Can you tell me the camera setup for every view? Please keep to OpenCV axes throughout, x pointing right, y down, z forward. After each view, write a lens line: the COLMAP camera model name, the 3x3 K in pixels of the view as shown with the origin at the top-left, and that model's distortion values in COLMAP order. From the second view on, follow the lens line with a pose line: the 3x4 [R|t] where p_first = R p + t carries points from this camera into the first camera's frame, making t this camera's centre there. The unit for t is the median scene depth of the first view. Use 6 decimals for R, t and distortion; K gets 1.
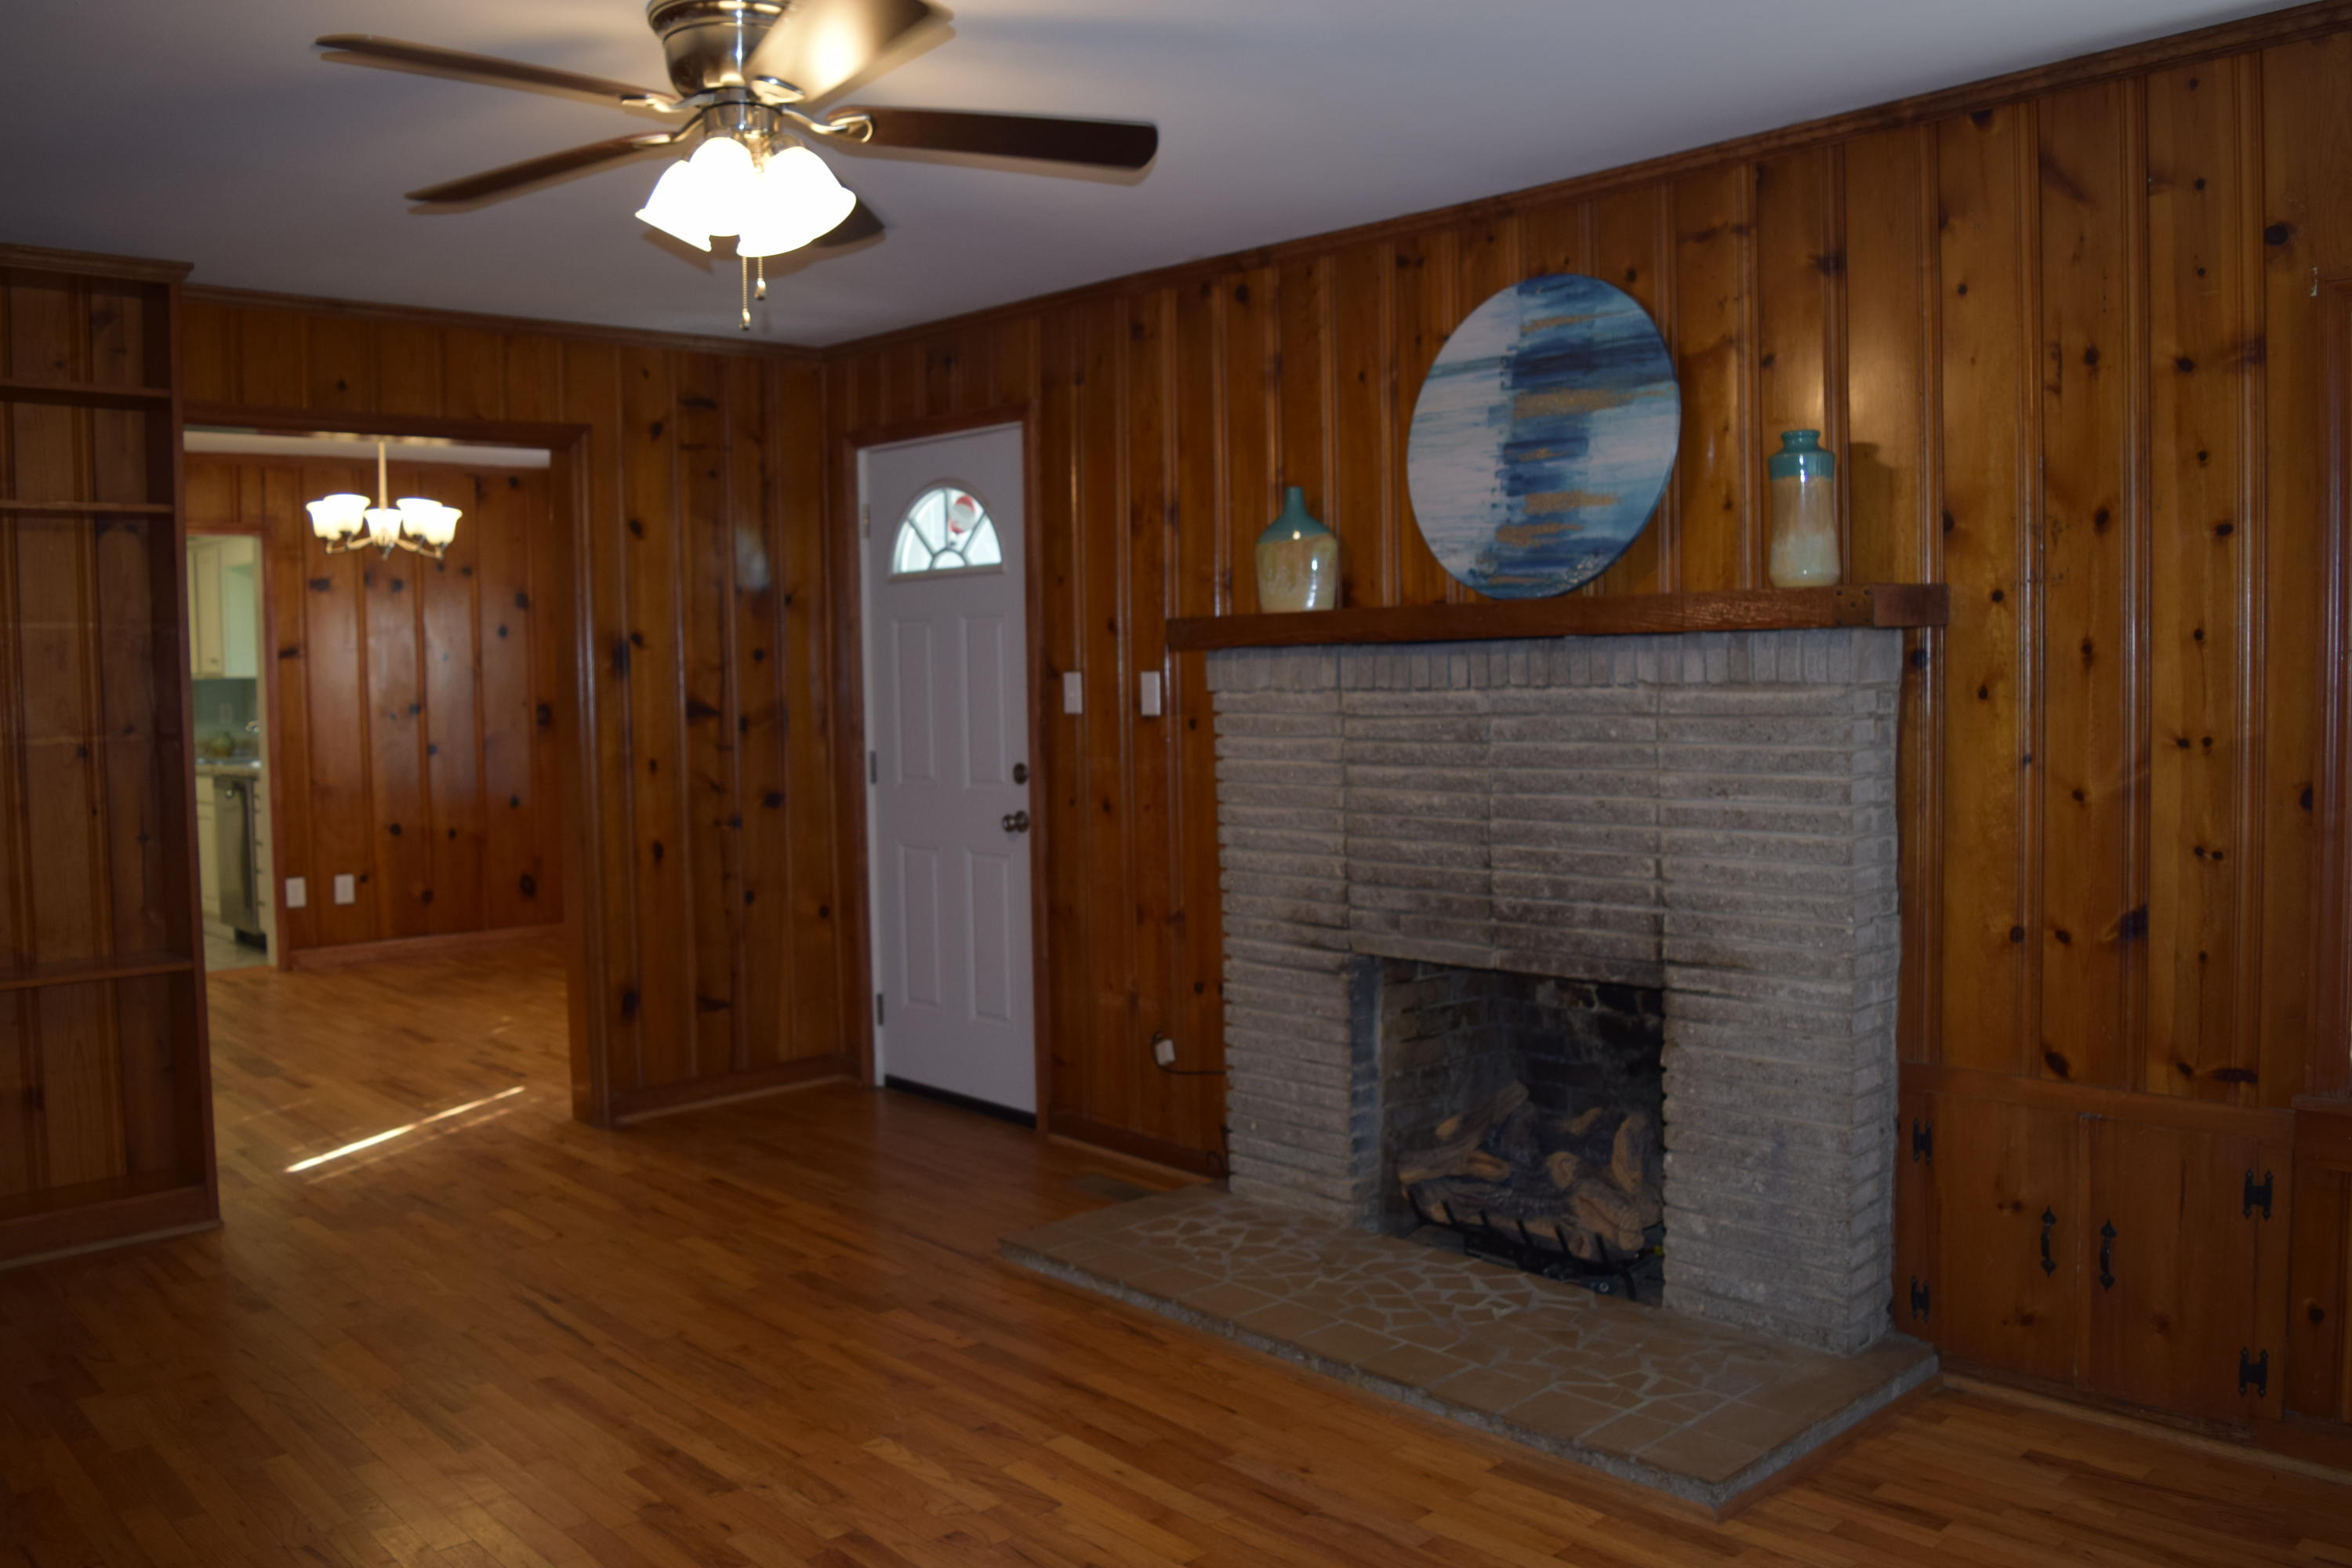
lens RADIAL K [[1869.4, 0, 1163.8], [0, 1869.4, 771.0], [0, 0, 1]] dist [-0.056275, -0.007747]
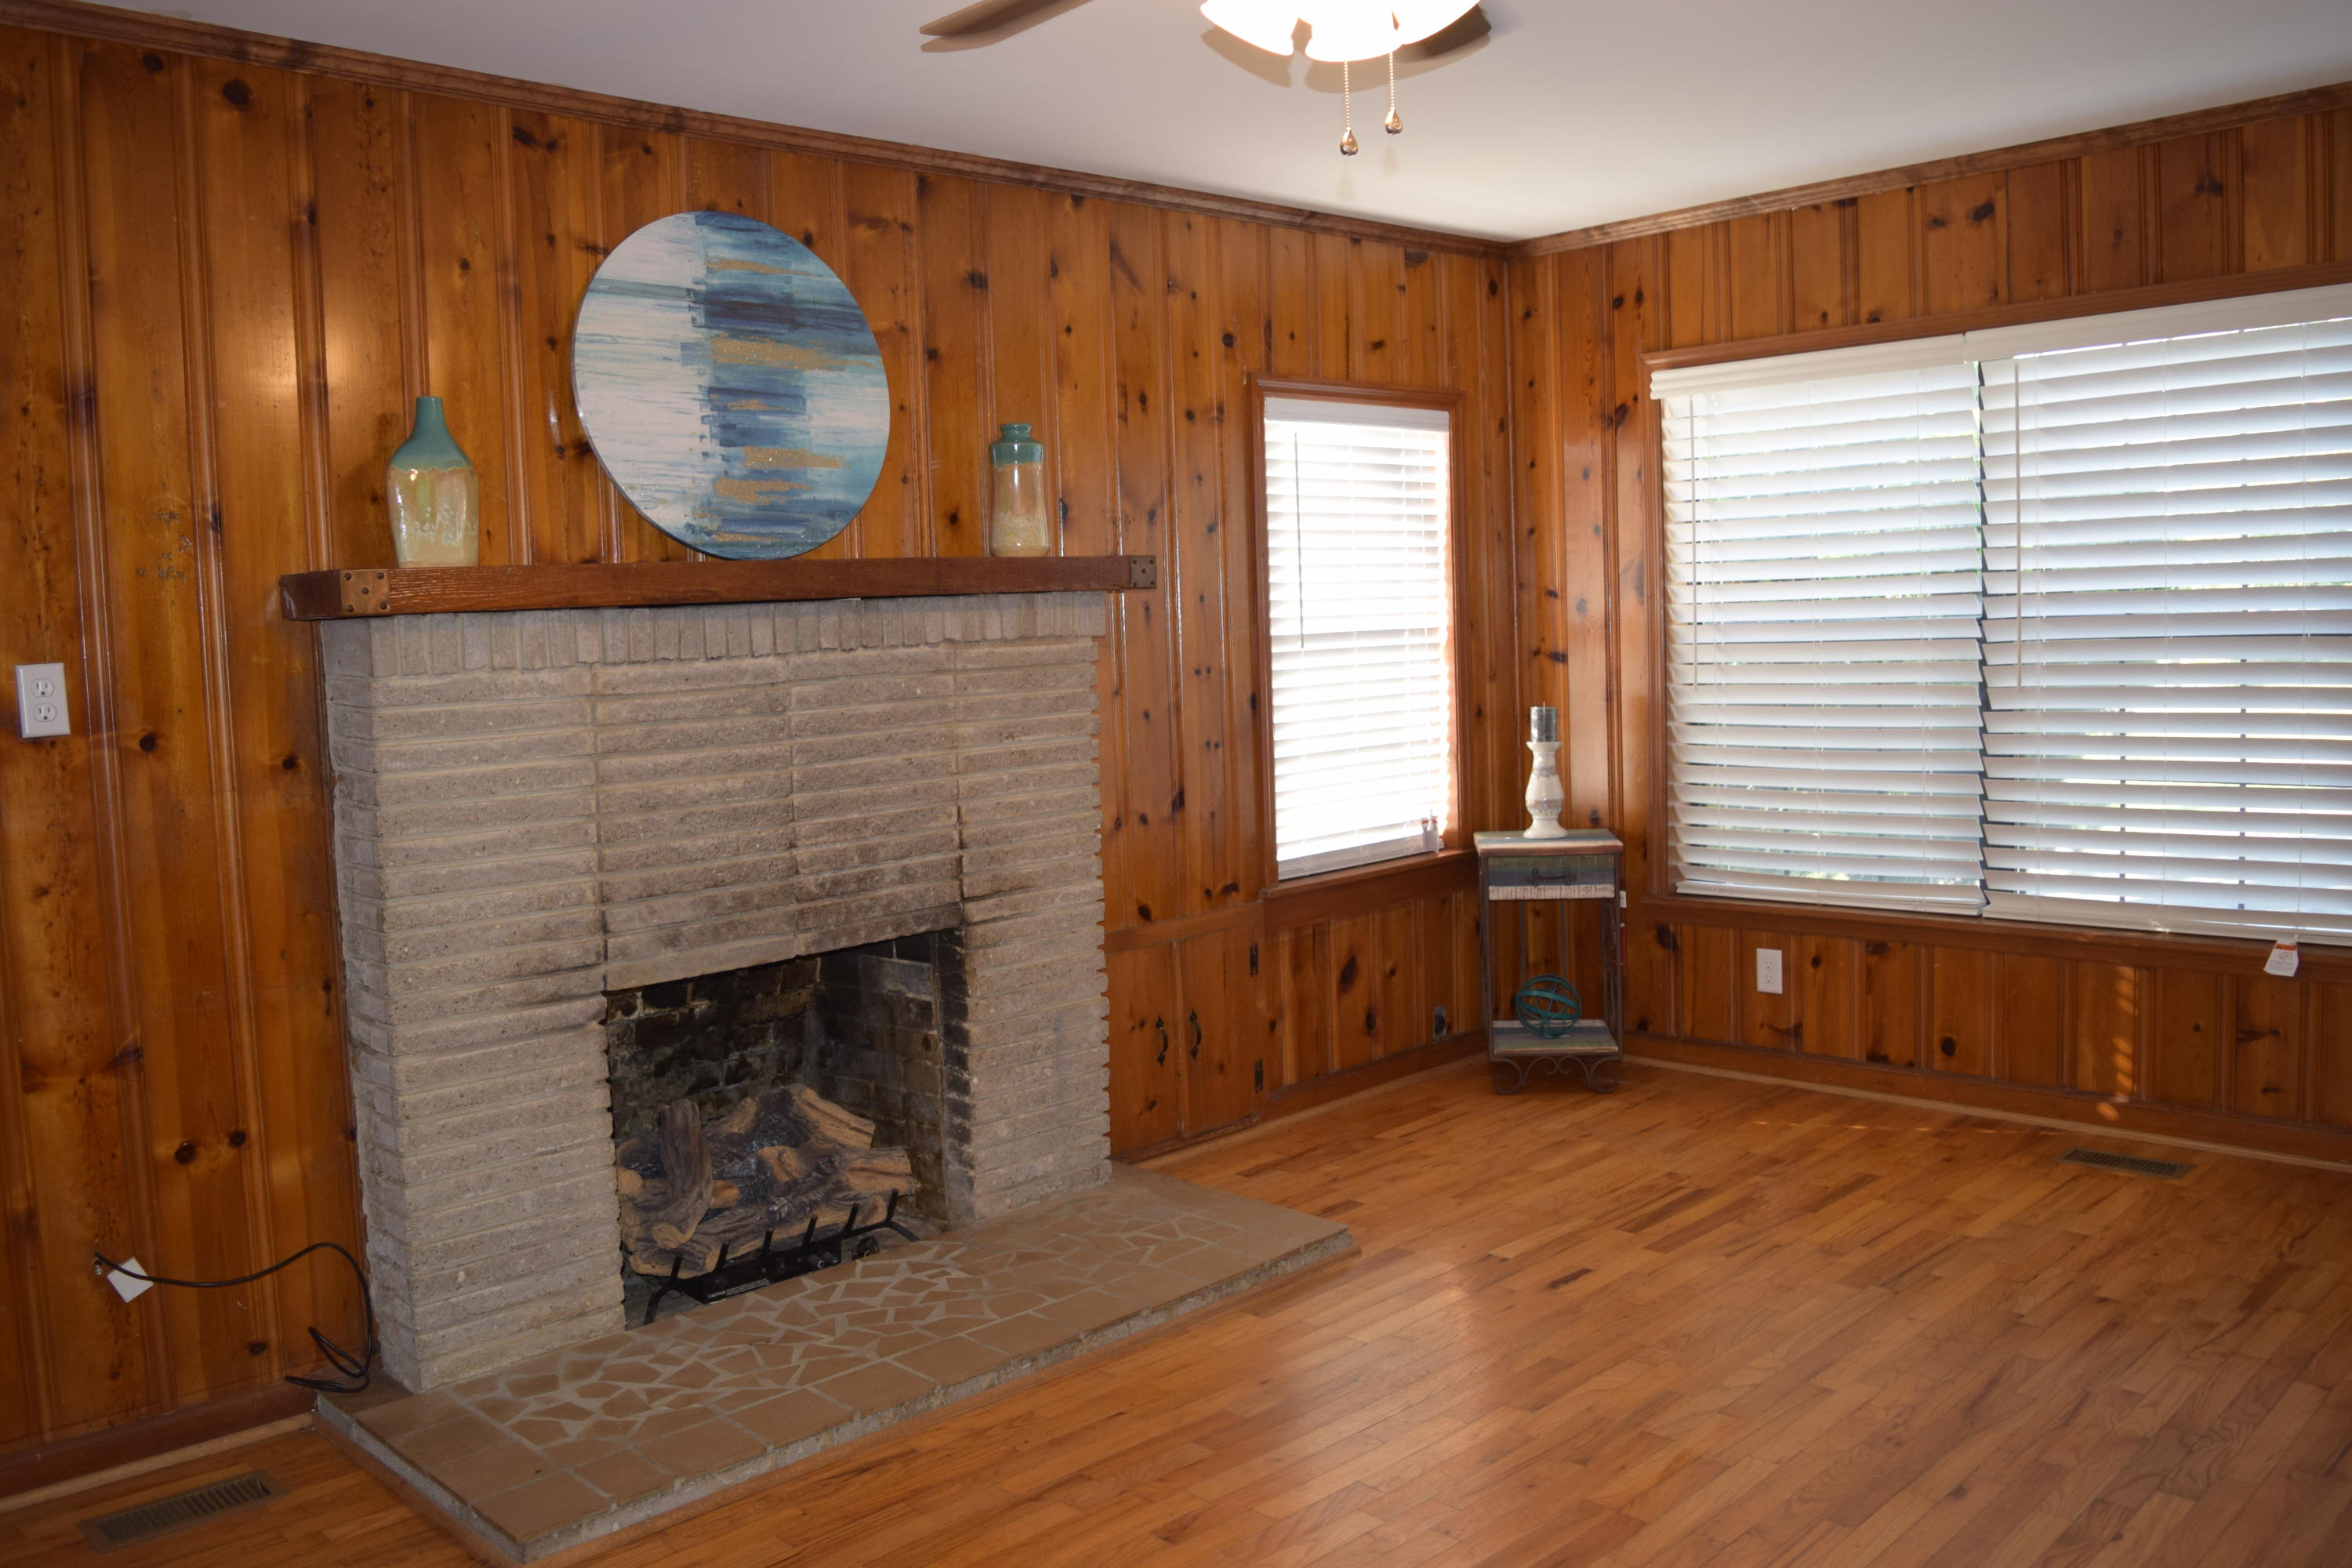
lens RADIAL K [[1869.4, 0, 1162.2], [0, 1869.4, 772.5], [0, 0, 1]] dist [-0.056275, -0.007747]
pose [[-0.005463, -0.065432, 0.997842, -0.747440], [0.094493, 0.993358, 0.065655, -0.028729], [-0.995511, 0.094647, 0.000756, 0.814682]]
